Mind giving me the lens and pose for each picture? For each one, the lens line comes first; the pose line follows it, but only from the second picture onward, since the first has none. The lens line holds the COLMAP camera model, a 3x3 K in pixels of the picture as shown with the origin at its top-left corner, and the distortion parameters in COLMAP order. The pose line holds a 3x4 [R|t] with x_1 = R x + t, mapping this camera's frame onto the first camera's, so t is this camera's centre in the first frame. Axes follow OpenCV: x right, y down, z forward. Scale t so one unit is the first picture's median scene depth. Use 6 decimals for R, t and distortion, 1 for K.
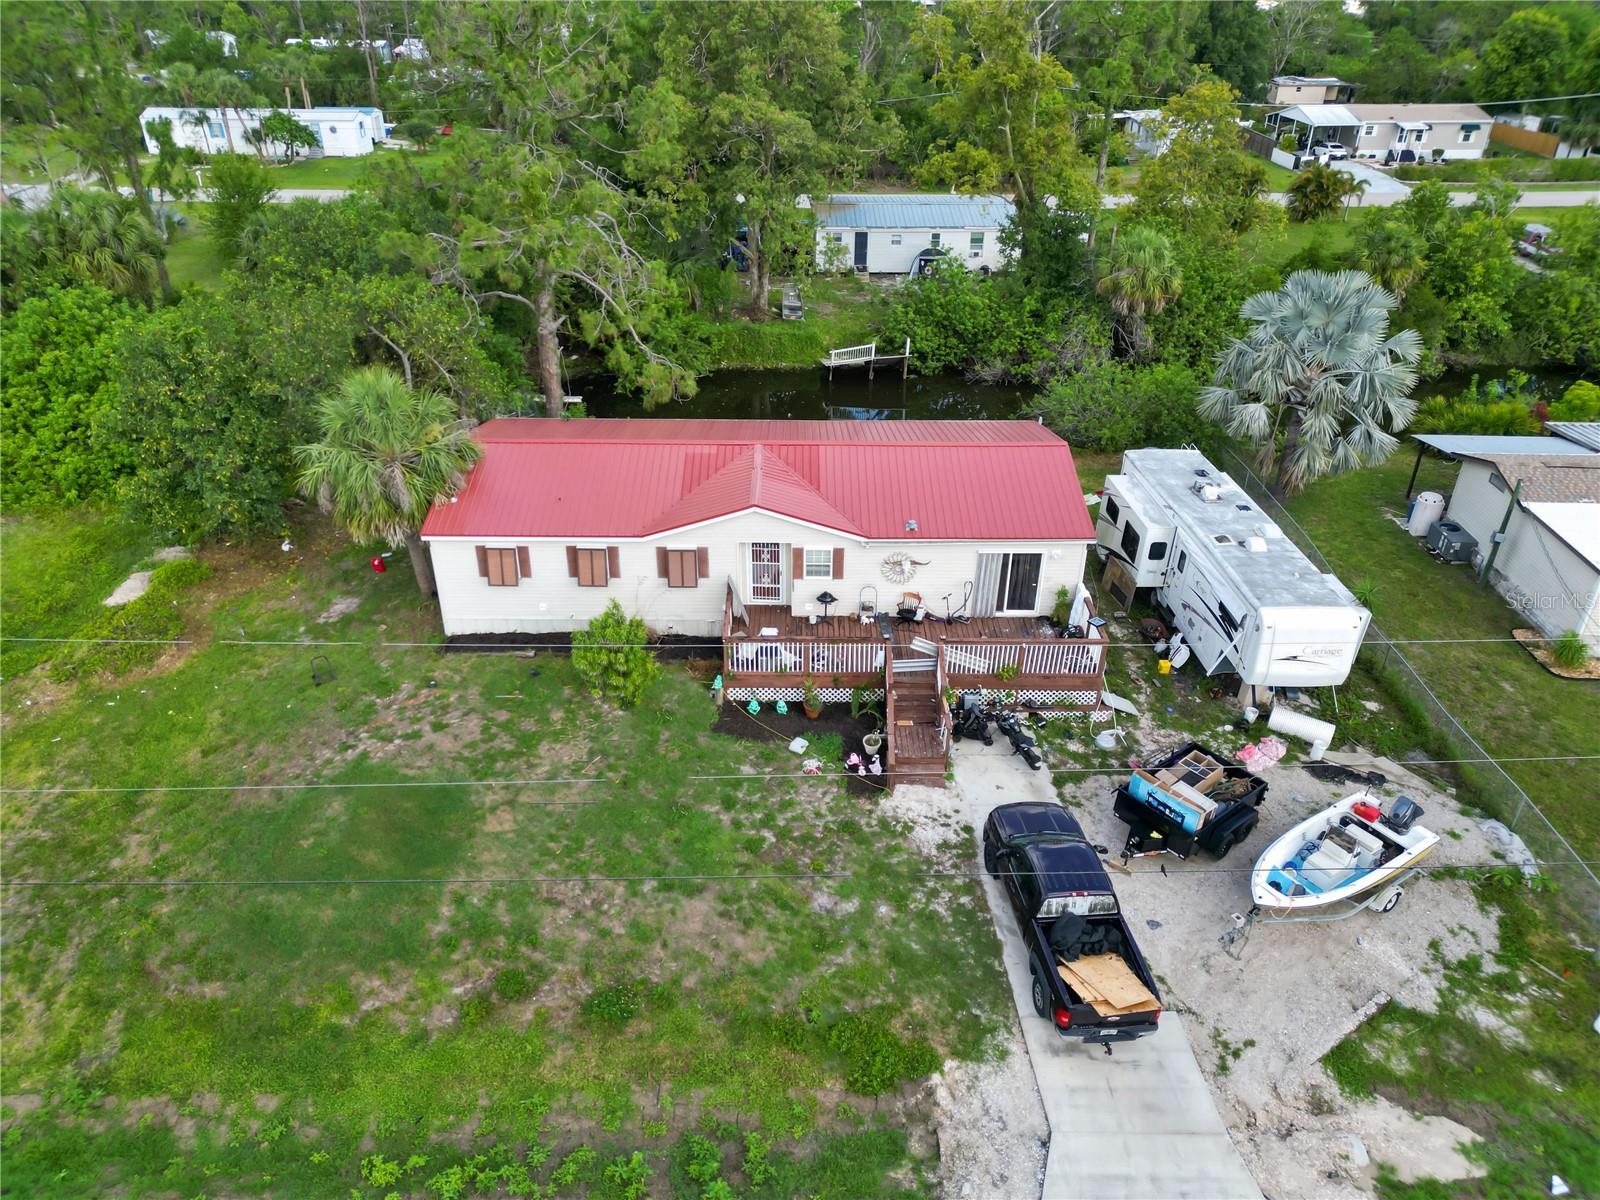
lens RADIAL K [[1116.2, 0, 795.6], [0, 1116.2, 597.8], [0, 0, 1]] dist [0.071172, -0.065745]
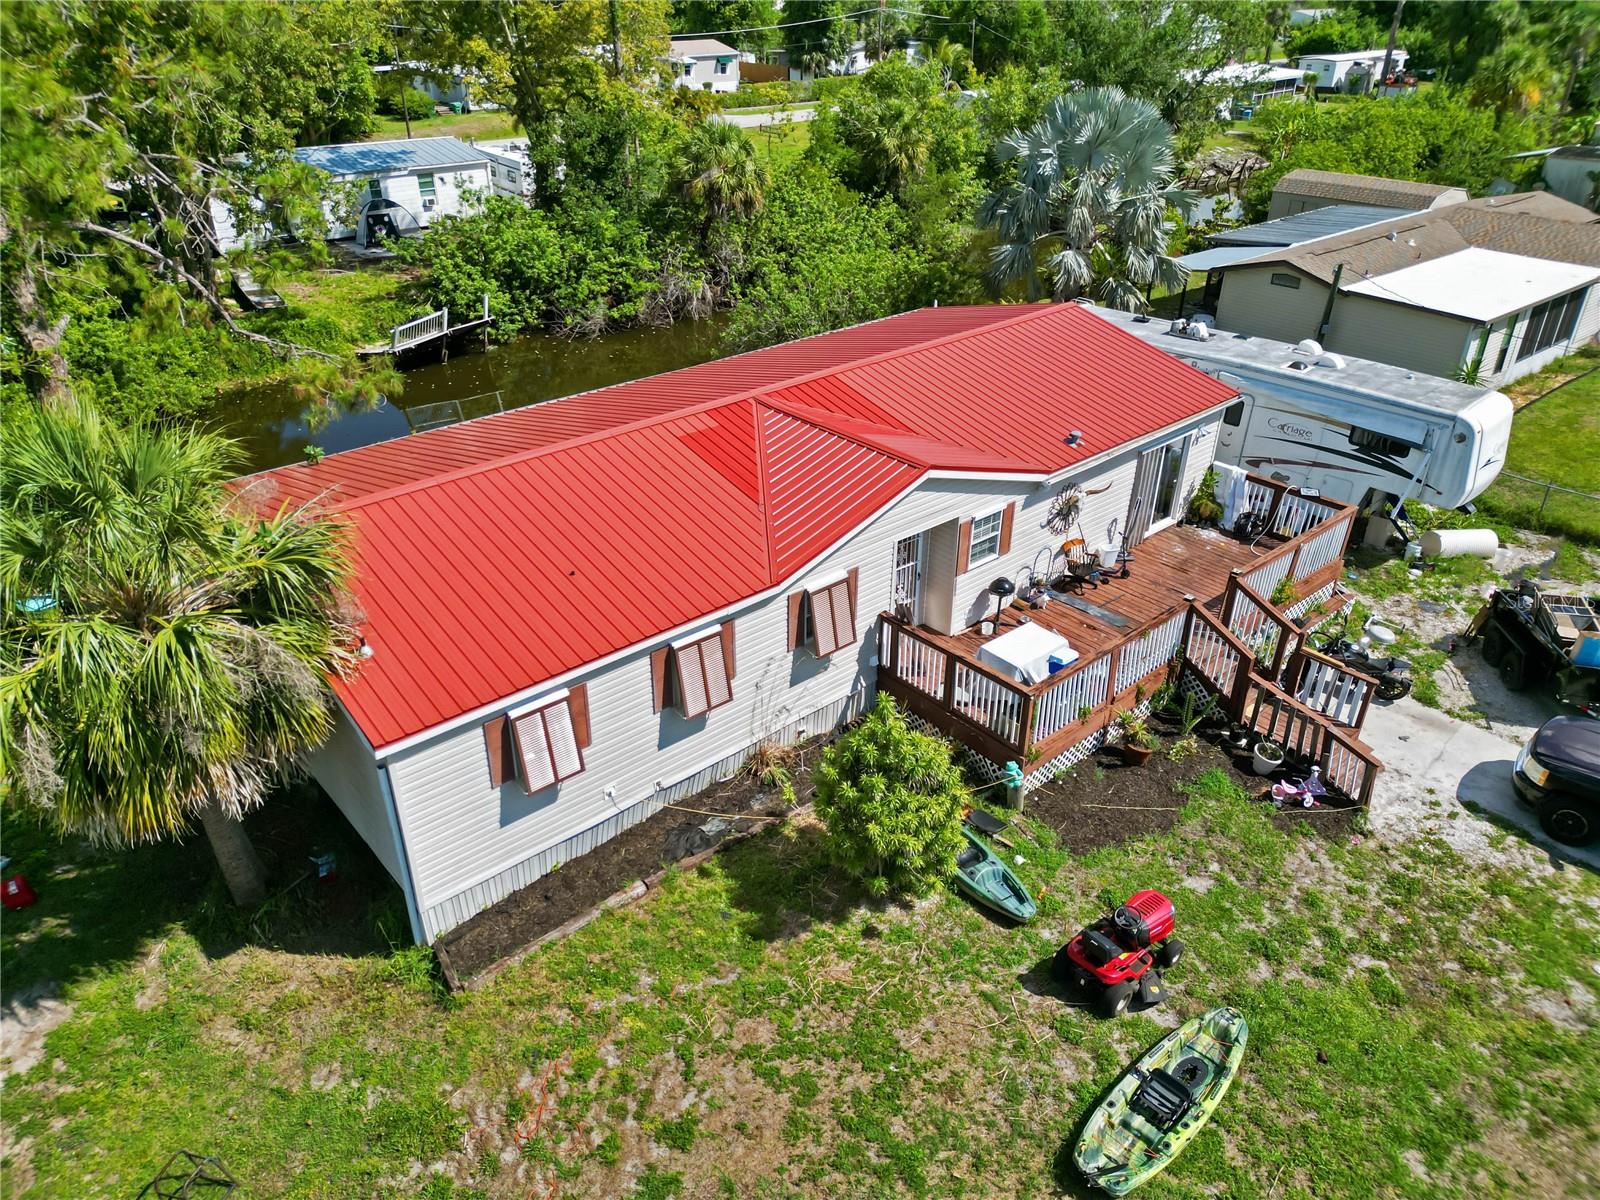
lens RADIAL K [[1116.2, 0, 795.6], [0, 1116.2, 597.8], [0, 0, 1]] dist [0.071172, -0.065745]
pose [[0.754557, -0.325476, 0.569833, -0.511107], [0.328029, 0.939140, 0.102049, -0.117573], [-0.568367, 0.109919, 0.815400, 0.666194]]
